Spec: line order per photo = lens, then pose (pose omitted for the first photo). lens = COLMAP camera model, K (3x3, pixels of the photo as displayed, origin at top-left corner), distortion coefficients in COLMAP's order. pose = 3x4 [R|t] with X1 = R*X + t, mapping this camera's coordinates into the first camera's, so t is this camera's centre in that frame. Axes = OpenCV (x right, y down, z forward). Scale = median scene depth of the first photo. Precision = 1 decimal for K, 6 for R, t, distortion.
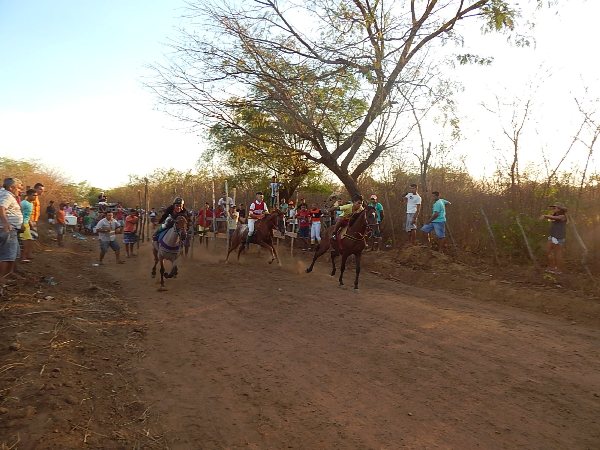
lens RADIAL K [[394.9, 0, 300.0], [0, 394.9, 225.0], [0, 0, 1]] dist [0.003621, -0.000334]
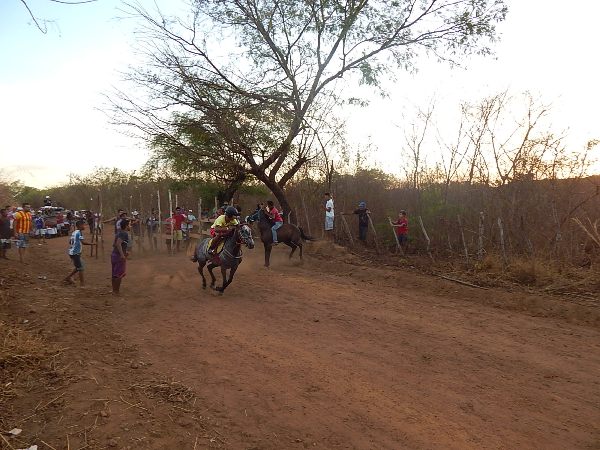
lens RADIAL K [[395.9, 0, 300.0], [0, 395.9, 225.0], [0, 0, 1]] dist [-0.008108, -0.000997]
pose [[0.992017, -0.020712, 0.124390, 0.047621], [0.019624, 0.999758, 0.009963, -0.011046], [-0.124566, -0.007442, 0.992183, -0.208169]]
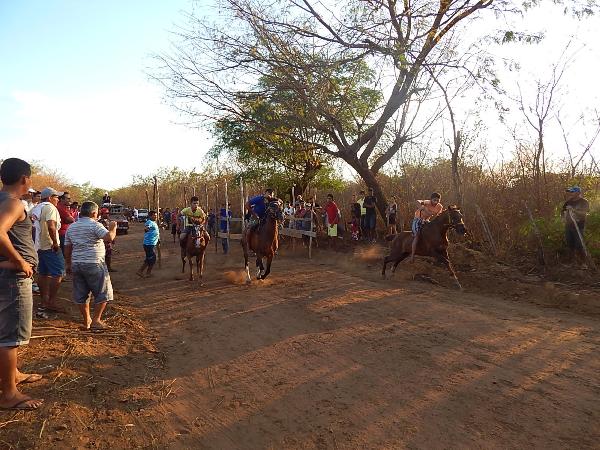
lens RADIAL K [[395.9, 0, 300.0], [0, 395.9, 225.0], [0, 0, 1]] dist [-0.008108, -0.000997]
pose [[0.999754, -0.020407, -0.008675, -0.036009], [0.020485, 0.999749, 0.009081, -0.005766], [0.008487, -0.009257, 0.999921, 0.061568]]
